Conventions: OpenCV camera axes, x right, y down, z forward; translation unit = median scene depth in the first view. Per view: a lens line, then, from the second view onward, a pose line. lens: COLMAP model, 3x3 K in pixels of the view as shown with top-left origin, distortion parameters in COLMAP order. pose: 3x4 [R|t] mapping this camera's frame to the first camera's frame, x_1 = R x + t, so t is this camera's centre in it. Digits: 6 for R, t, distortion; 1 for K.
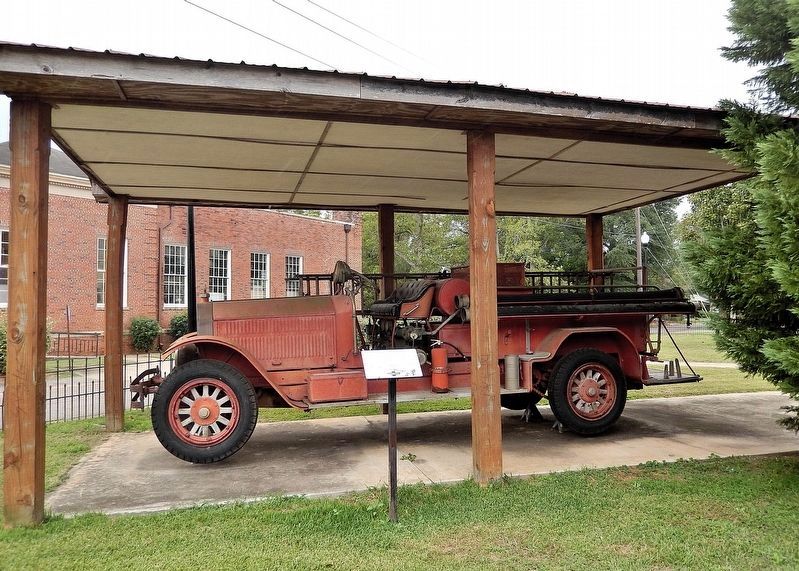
lens RADIAL K [[649.9, 0, 399.9], [0, 649.9, 247.2], [0, 0, 1]] dist [-0.002792, -0.000401]
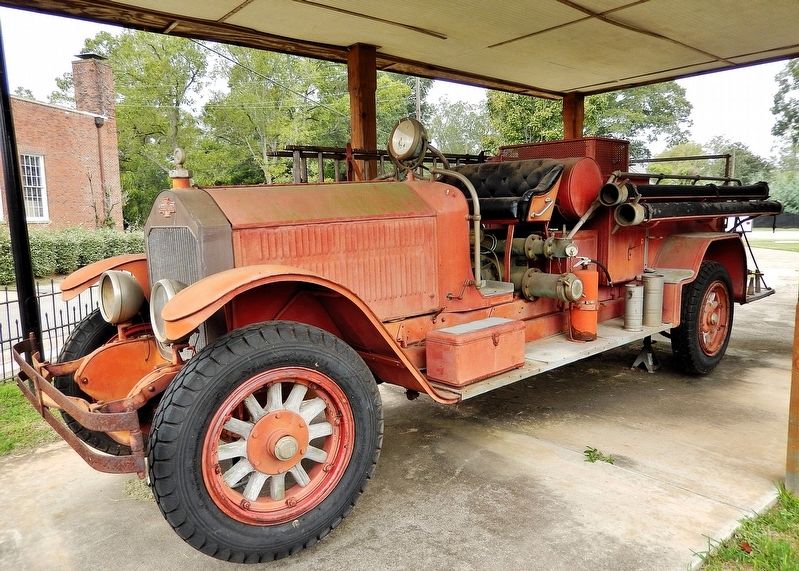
lens RADIAL K [[613.0, 0, 399.5], [0, 613.0, 285.5], [0, 0, 1]] dist [-0.001308, -0.007077]
pose [[0.906304, -0.051463, 0.419481, -0.387459], [-0.032470, 0.981146, 0.190523, 0.073203], [-0.421377, -0.186293, 0.887545, 0.626770]]
